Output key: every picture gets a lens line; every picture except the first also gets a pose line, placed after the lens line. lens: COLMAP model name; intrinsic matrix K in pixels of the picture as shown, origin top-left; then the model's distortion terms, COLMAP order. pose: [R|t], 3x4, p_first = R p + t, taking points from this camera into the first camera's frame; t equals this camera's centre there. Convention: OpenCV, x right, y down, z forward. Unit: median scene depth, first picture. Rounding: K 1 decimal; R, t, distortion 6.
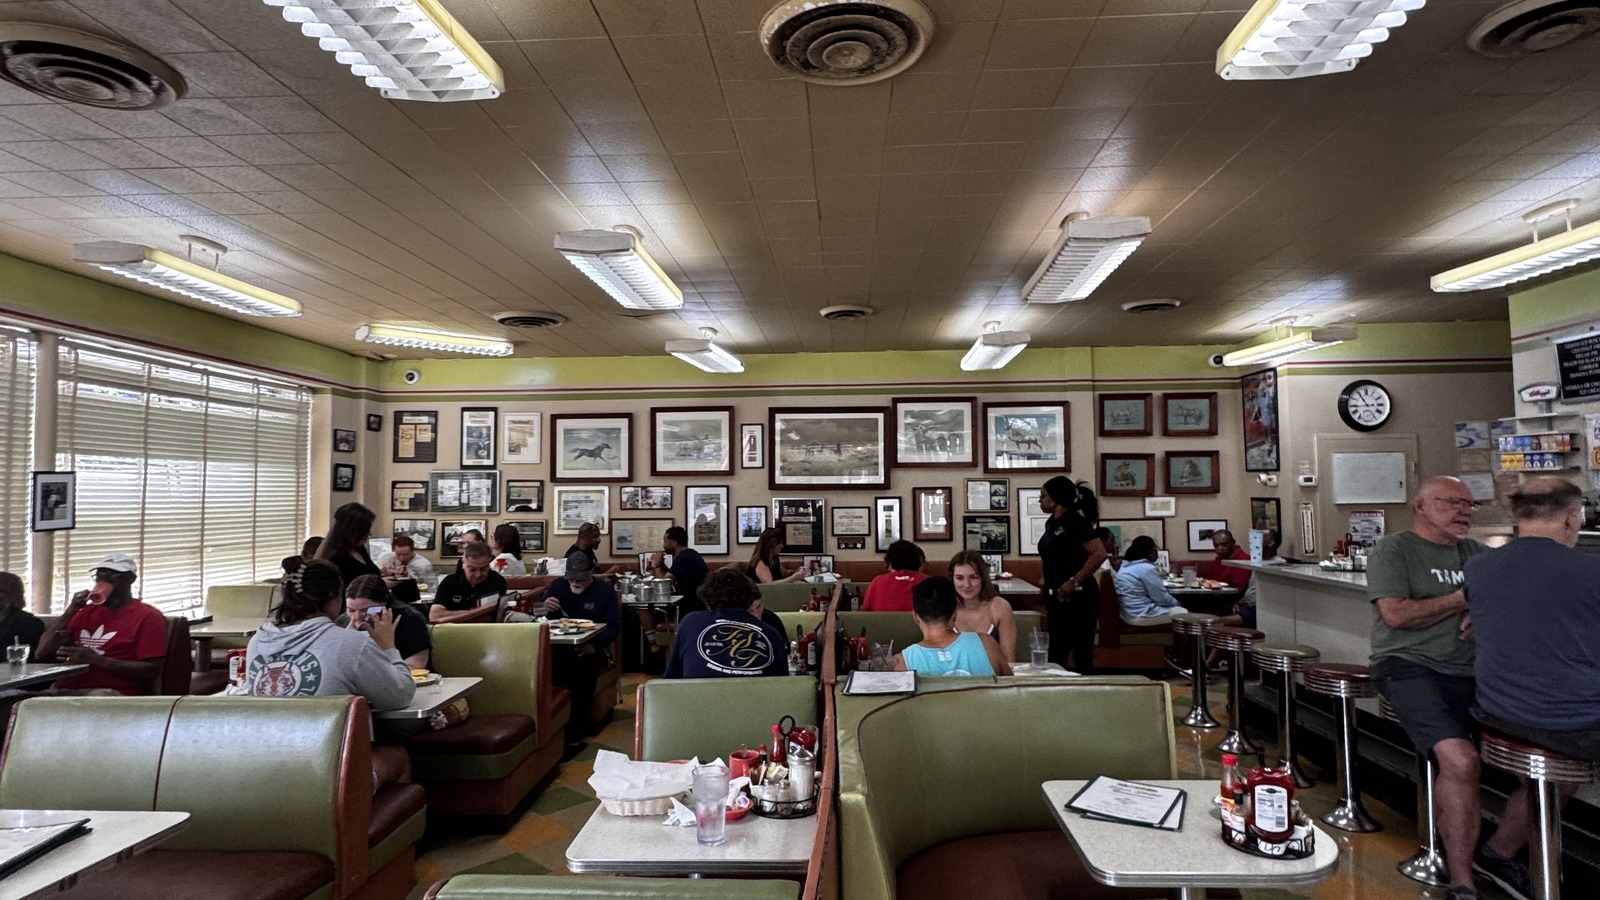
lens RADIAL K [[1040.6, 0, 799.3], [0, 1040.6, 446.7], [0, 0, 1]] dist [-0.031504, -0.002077]
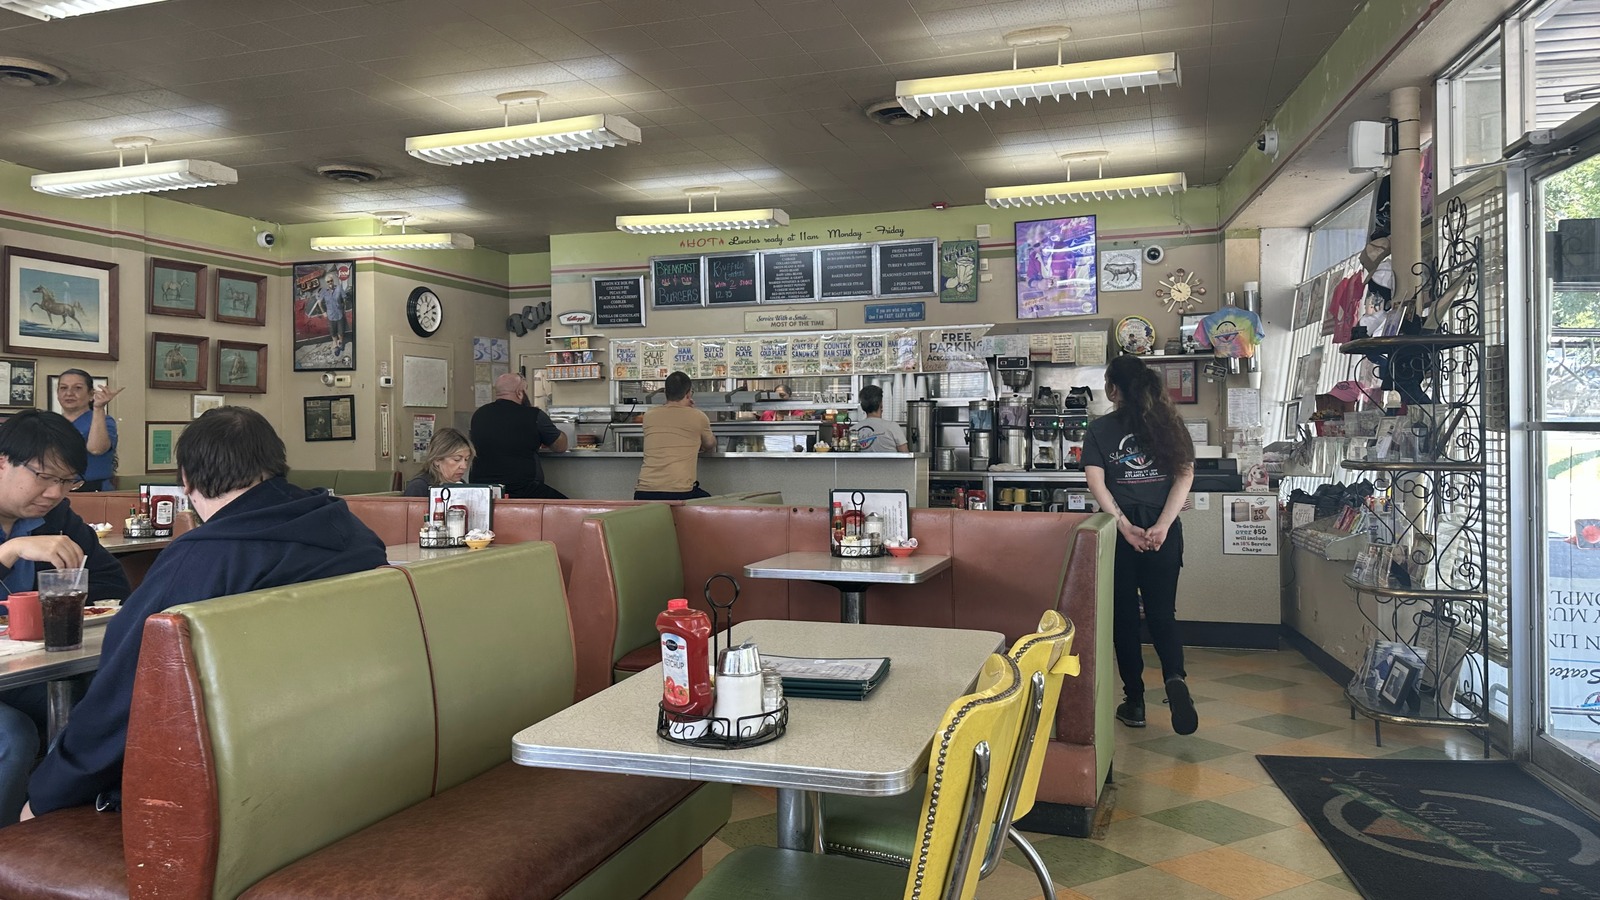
lens RADIAL K [[1040.6, 0, 799.7], [0, 1040.6, 442.0], [0, 0, 1]] dist [-0.031504, -0.002077]
pose [[0.236106, -0.006512, 0.971706, -0.342768], [-0.053114, 0.998396, 0.019596, 0.046235], [-0.970275, -0.056238, 0.235381, 0.364256]]
